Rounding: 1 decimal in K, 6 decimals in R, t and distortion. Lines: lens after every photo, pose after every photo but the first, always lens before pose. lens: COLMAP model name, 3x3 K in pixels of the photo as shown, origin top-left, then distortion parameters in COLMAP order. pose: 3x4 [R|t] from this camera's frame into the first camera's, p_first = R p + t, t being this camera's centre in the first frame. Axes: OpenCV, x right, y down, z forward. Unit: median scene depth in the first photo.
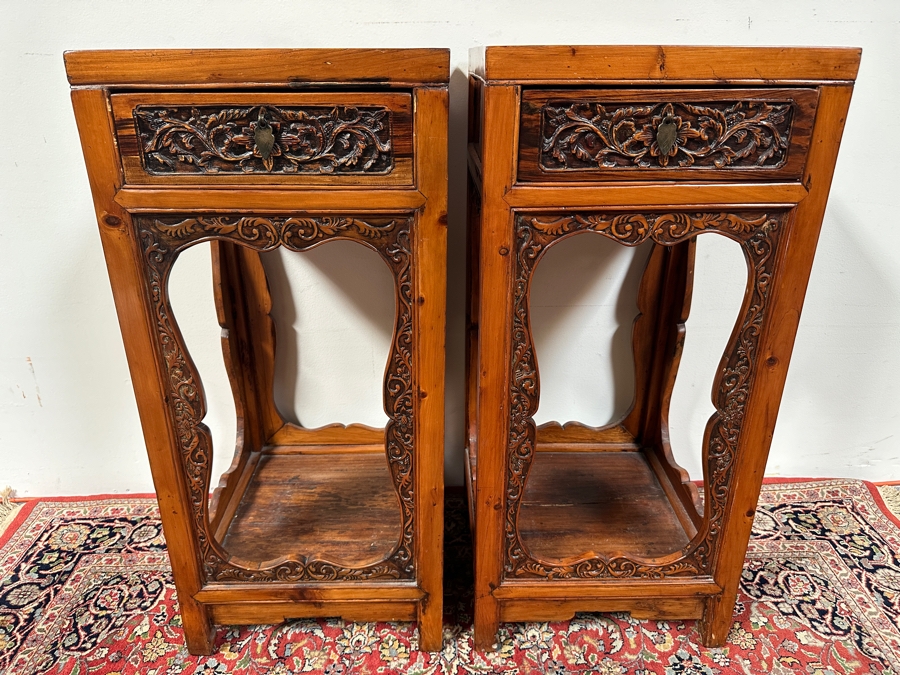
lens RADIAL K [[641.7, 0, 450.7], [0, 641.7, 335.2], [0, 0, 1]] dist [-0.001058, -0.009955]
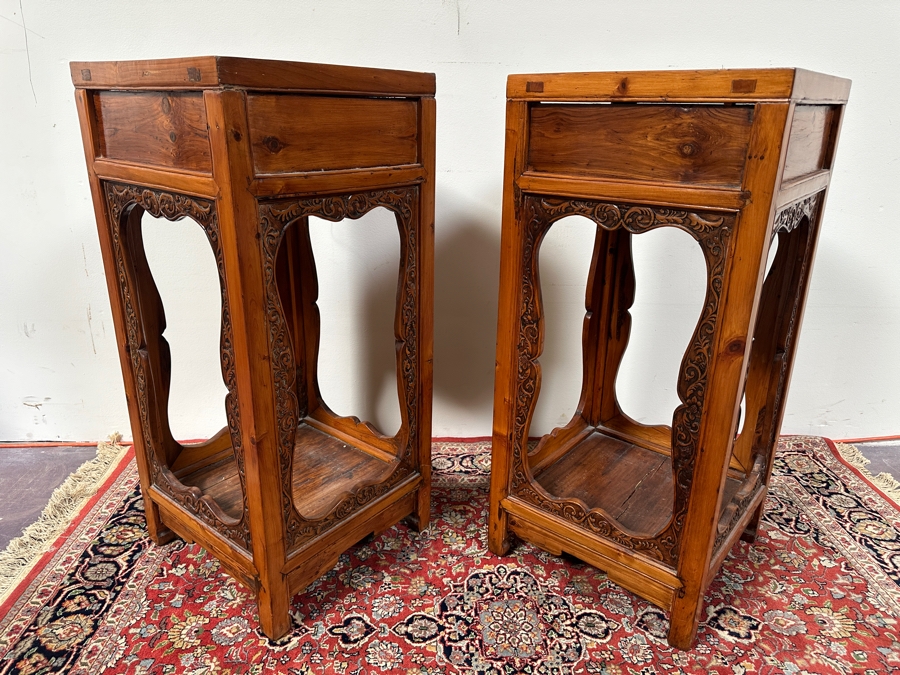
lens RADIAL K [[635.0, 0, 450.0], [0, 635.0, 337.5], [0, 0, 1]] dist [0.025240, -0.045530]
pose [[0.999661, 0.015349, 0.021018, -0.119547], [-0.013862, 0.997508, -0.069175, 0.168195], [-0.022027, 0.068861, 0.997383, -0.267140]]
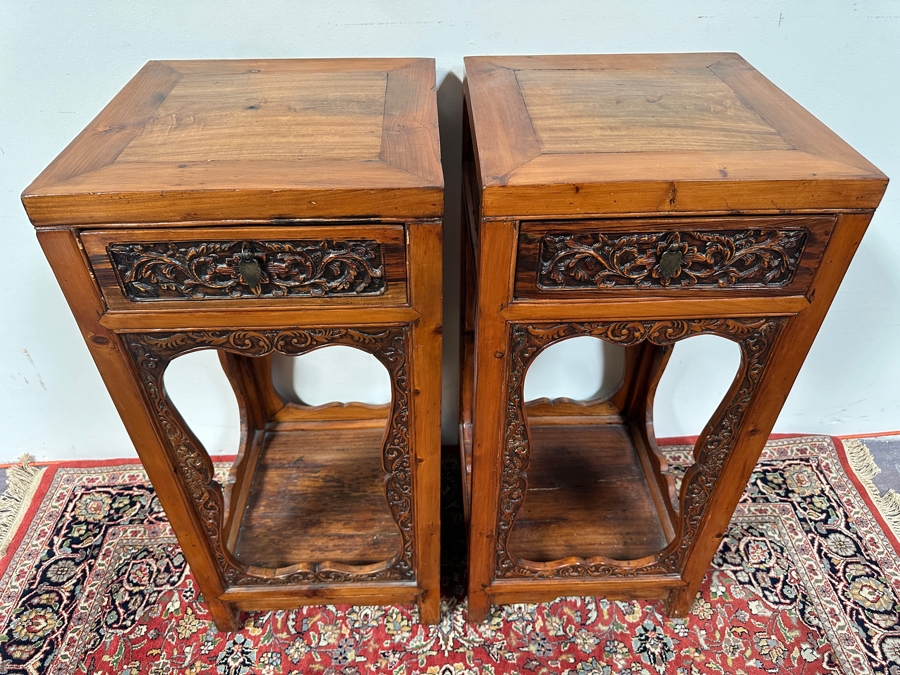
lens RADIAL K [[640.9, 0, 452.1], [0, 640.9, 331.0], [0, 0, 1]] dist [0.012525, -0.026779]
pose [[0.999888, -0.007627, 0.012880, -0.001877], [0.003823, 0.962036, 0.272896, -0.303296], [-0.014473, -0.272816, 0.961957, 0.035054]]
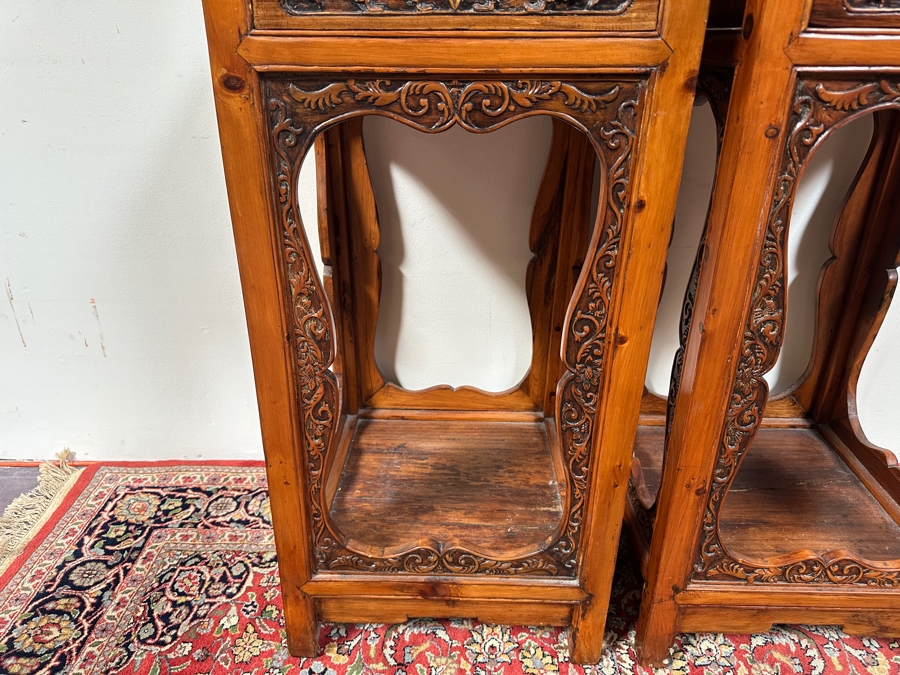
lens RADIAL K [[639.3, 0, 445.4], [0, 639.3, 334.0], [0, 0, 1]] dist [0.014502, -0.028849]
pose [[0.998676, 0.021188, -0.046865, -0.164569], [-0.019815, 0.999366, 0.029583, 0.053341], [0.047462, -0.028615, 0.998463, 0.184727]]
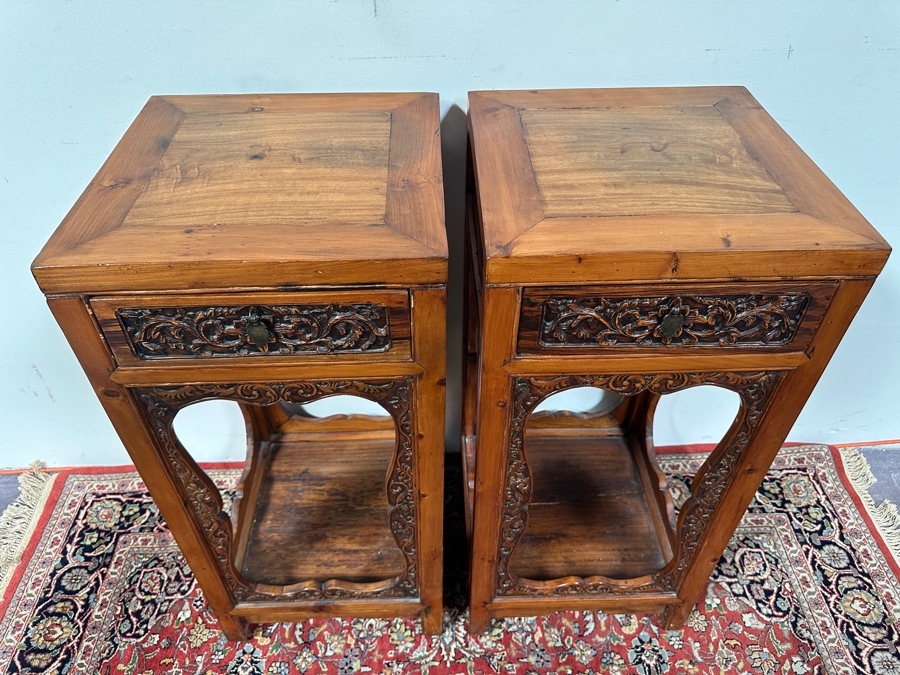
lens RADIAL K [[641.3, 0, 450.1], [0, 641.3, 331.1], [0, 0, 1]] dist [0.012668, -0.027663]
pose [[0.999965, -0.004908, 0.006727, -0.003349], [0.002487, 0.947013, 0.321186, -0.391630], [-0.007947, -0.321158, 0.946992, 0.051977]]
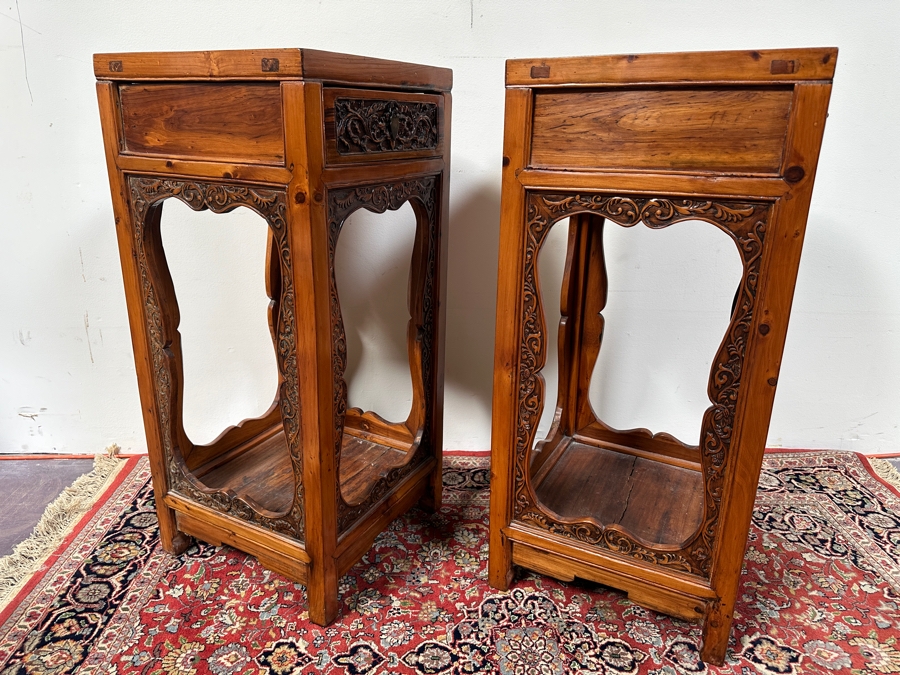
lens RADIAL K [[639.3, 0, 445.4], [0, 639.3, 334.0], [0, 0, 1]] dist [0.014502, -0.028849]
pose [[0.999849, 0.016685, 0.004912, -0.130972], [-0.016167, 0.995694, -0.091278, 0.169406], [-0.006414, 0.091185, 0.995813, -0.211023]]
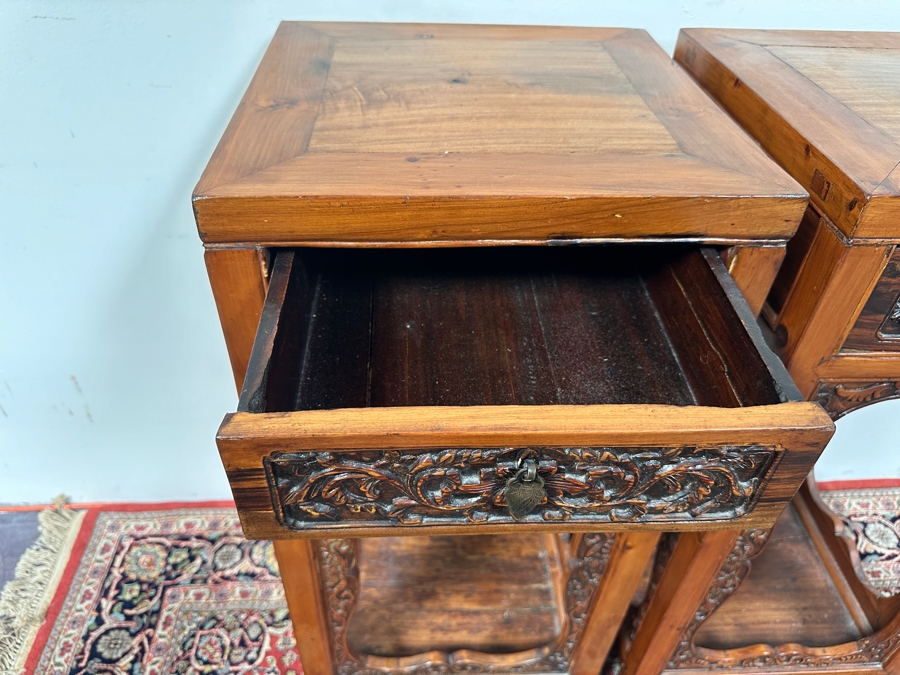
lens RADIAL K [[651.9, 0, 447.0], [0, 651.9, 332.6], [0, 0, 1]] dist [-0.011477, -0.009726]
pose [[0.999420, 0.008113, 0.033069, -0.230598], [-0.016876, 0.961547, 0.274121, -0.296194], [-0.029574, -0.274520, 0.961127, 0.219396]]
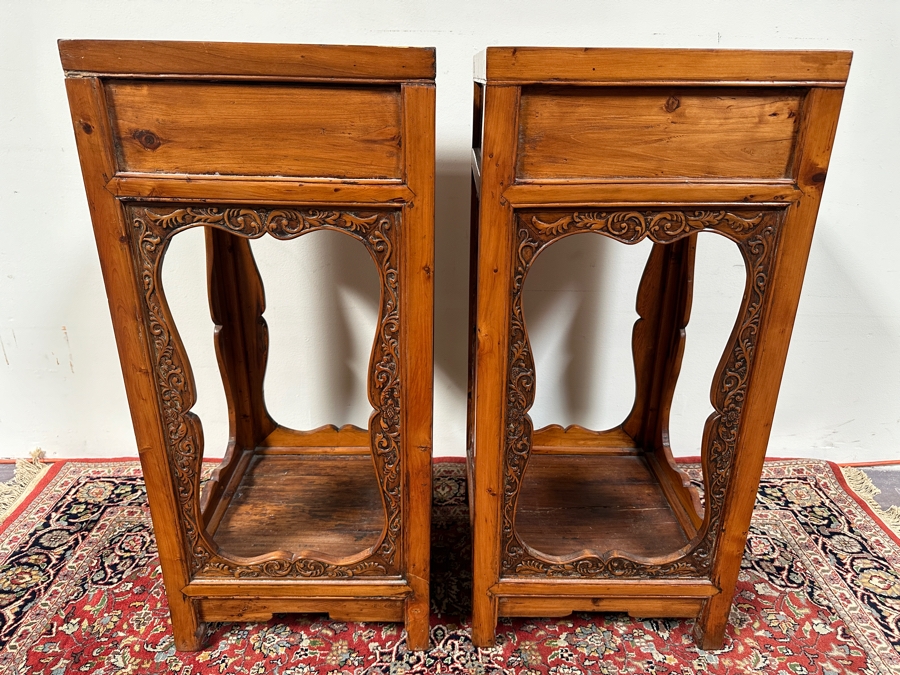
lens RADIAL K [[640.9, 0, 452.1], [0, 640.9, 331.0], [0, 0, 1]] dist [0.012525, -0.026779]
pose [[0.999760, 0.021802, -0.002138, 0.010691], [-0.021857, 0.999304, -0.030240, 0.069456], [0.001477, 0.030279, 0.999540, -0.116402]]
